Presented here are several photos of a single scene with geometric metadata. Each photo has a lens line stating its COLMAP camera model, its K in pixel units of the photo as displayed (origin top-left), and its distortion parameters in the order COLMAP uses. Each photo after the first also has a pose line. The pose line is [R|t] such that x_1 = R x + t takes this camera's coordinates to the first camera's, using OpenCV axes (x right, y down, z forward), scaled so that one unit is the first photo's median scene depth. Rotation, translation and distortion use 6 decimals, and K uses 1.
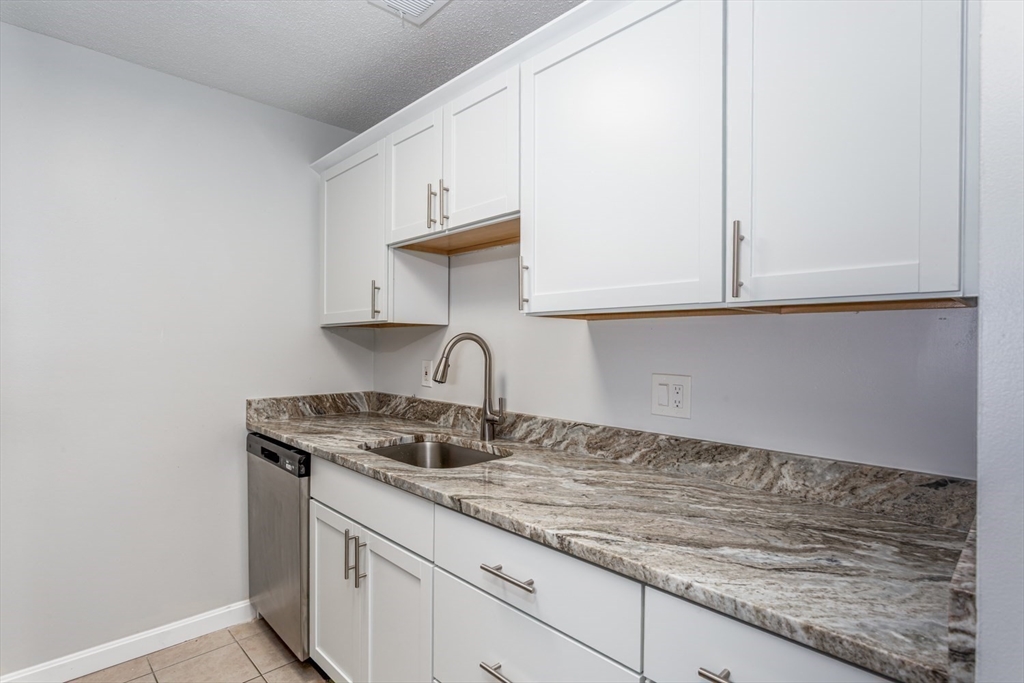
lens RADIAL K [[519.8, 0, 509.7], [0, 519.8, 348.4], [0, 0, 1]] dist [-0.009402, 0.002136]
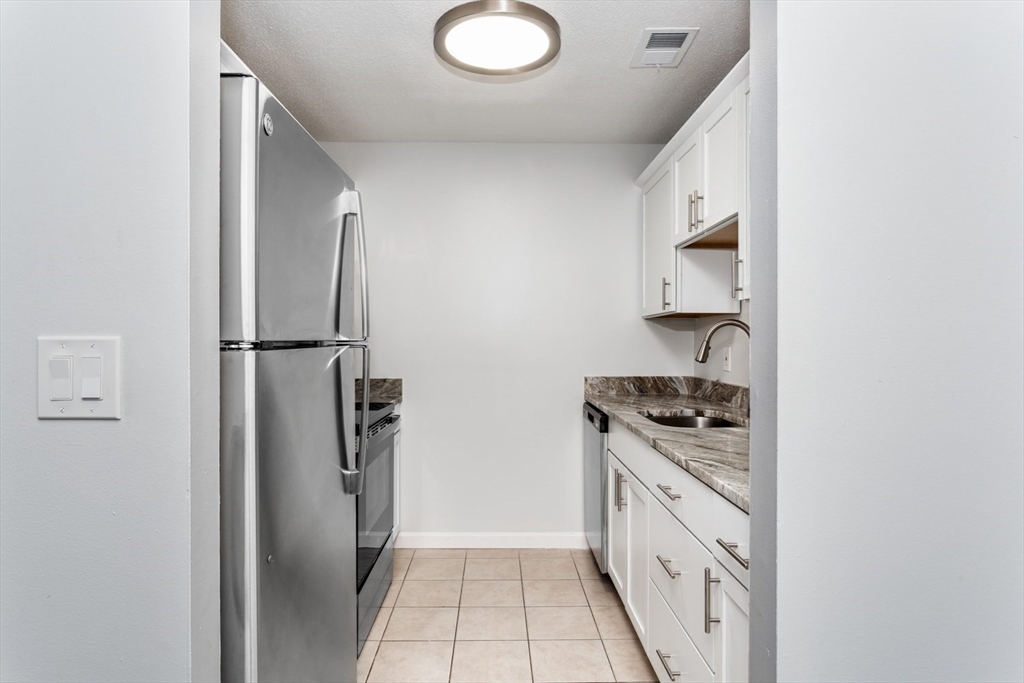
lens RADIAL K [[604.0, 0, 509.3], [0, 604.0, 343.8], [0, 0, 1]] dist [0.001847, 0.000052]
pose [[0.734764, -0.003309, -0.678315, 0.449614], [0.000599, 0.999991, -0.004230, 0.028022], [0.678322, 0.002702, 0.734759, -0.275623]]
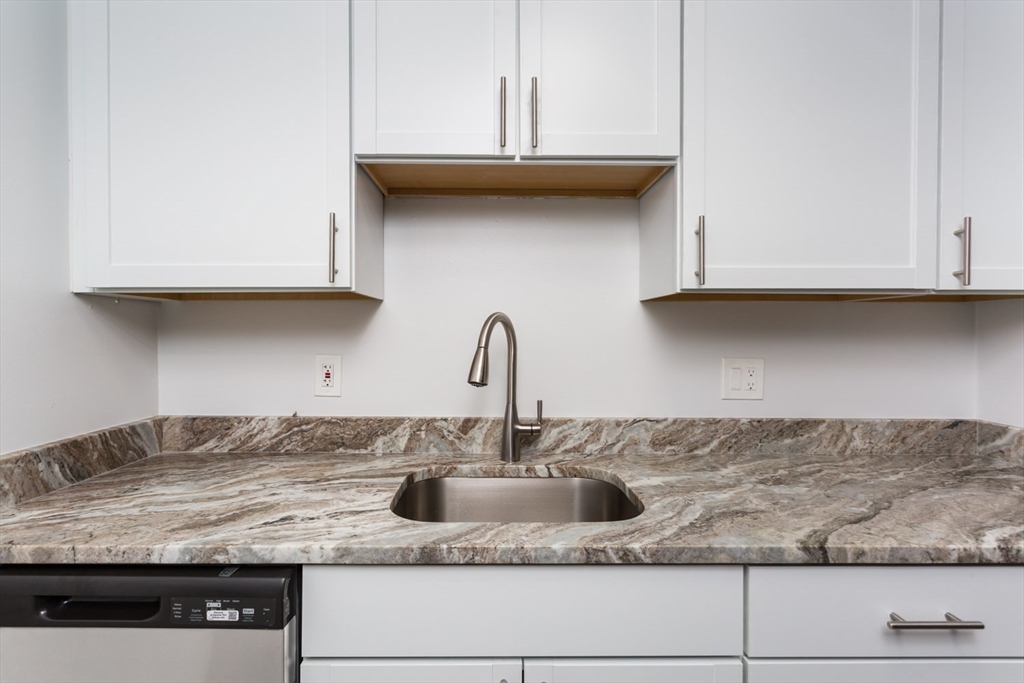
lens RADIAL K [[490.6, 0, 511.7], [0, 490.6, 334.9], [0, 0, 1]] dist [-0.001426, 0.001950]
pose [[0.681335, -0.011973, 0.731874, -0.559093], [0.008976, 0.999928, 0.008002, -0.004671], [-0.731917, 0.001118, 0.681393, 0.547829]]
